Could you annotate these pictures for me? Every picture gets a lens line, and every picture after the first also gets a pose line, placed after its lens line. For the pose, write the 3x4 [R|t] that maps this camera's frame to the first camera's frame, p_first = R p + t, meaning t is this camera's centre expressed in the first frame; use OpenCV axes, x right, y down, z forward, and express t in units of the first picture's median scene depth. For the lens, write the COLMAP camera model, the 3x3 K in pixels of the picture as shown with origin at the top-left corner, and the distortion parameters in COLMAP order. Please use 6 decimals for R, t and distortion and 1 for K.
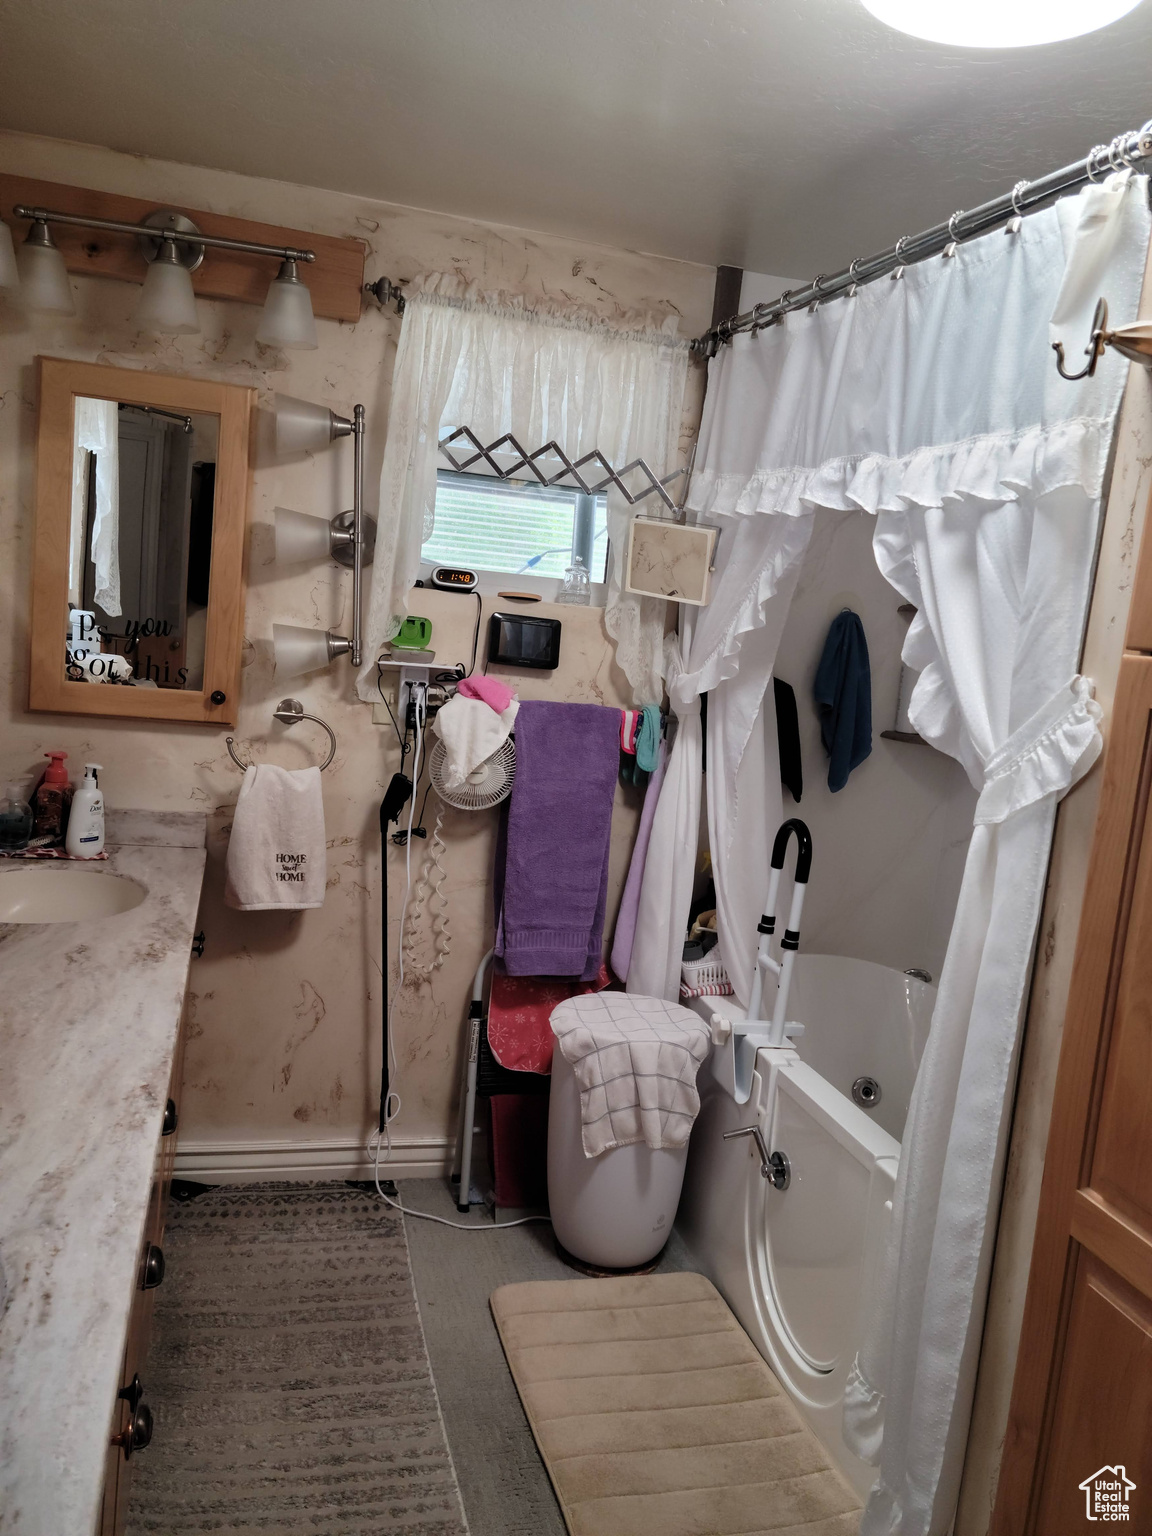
lens RADIAL K [[1215.7, 0, 573.4], [0, 1215.7, 759.6], [0, 0, 1]] dist [0.068910, -0.026354]
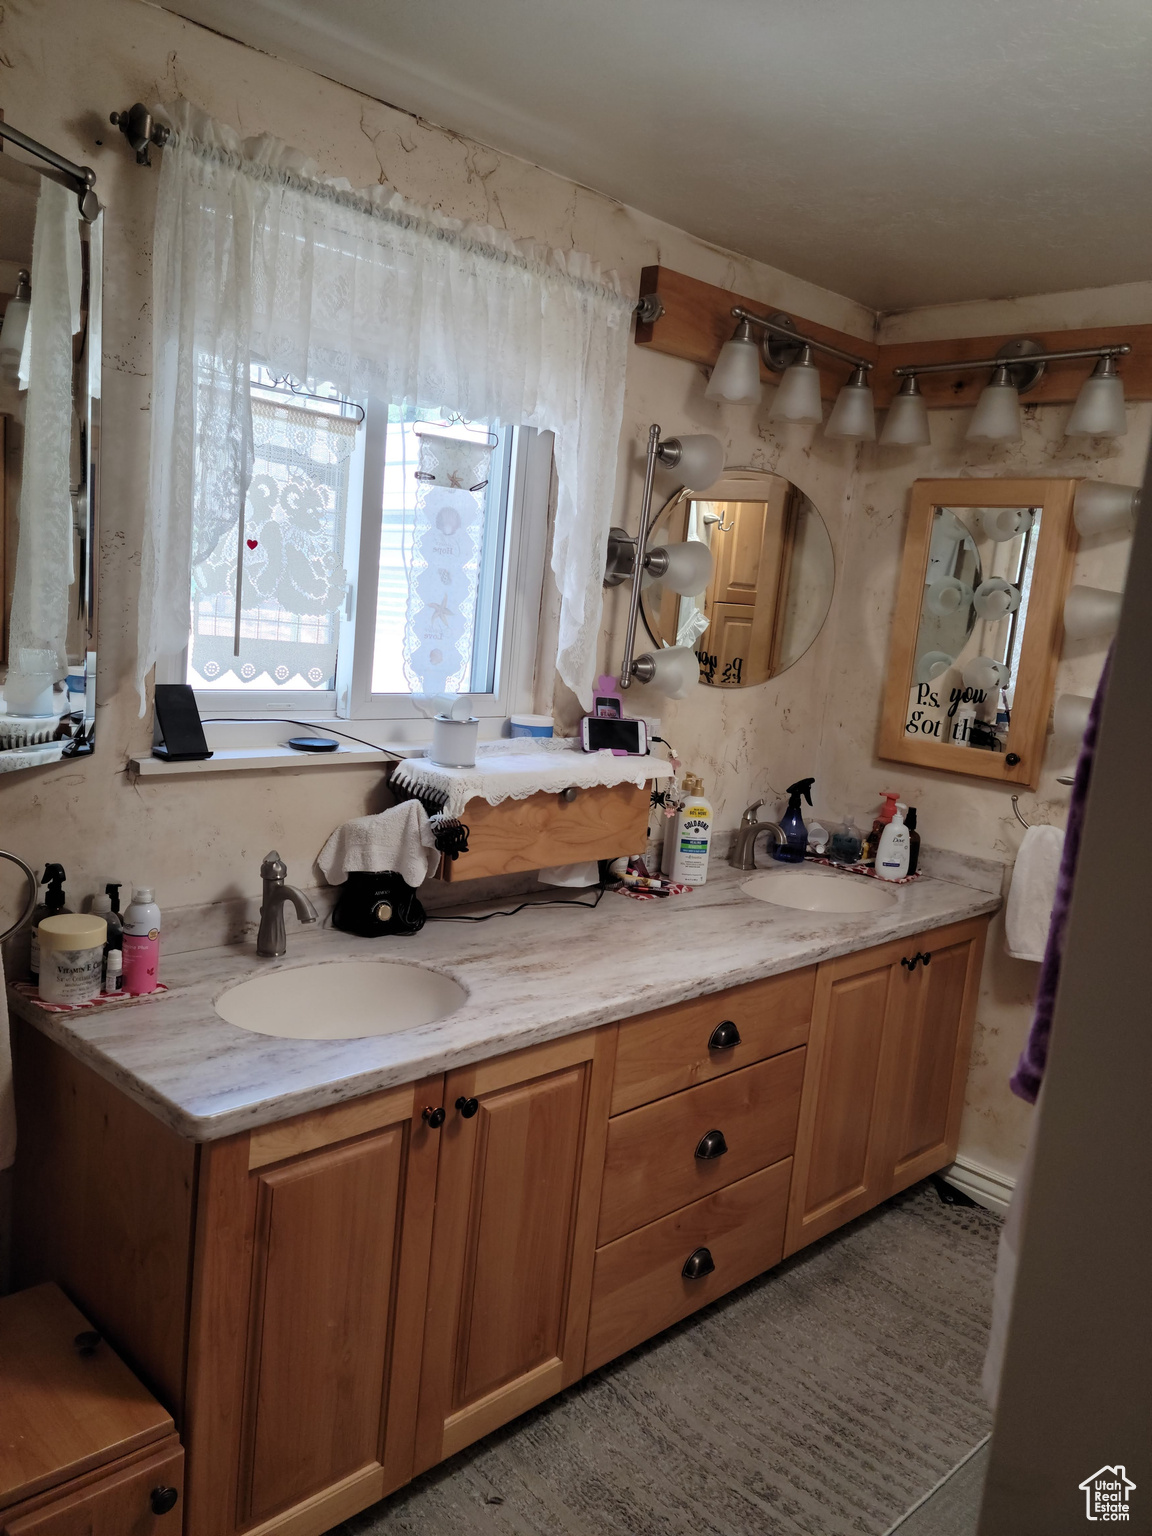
lens RADIAL K [[1215.7, 0, 566.6], [0, 1215.7, 776.9], [0, 0, 1]] dist [0.068910, -0.026354]
pose [[0.506256, 0.082140, -0.858463, 0.473596], [-0.144887, 0.989405, 0.009226, 0.013922], [0.850125, 0.119710, 0.512793, 0.090180]]
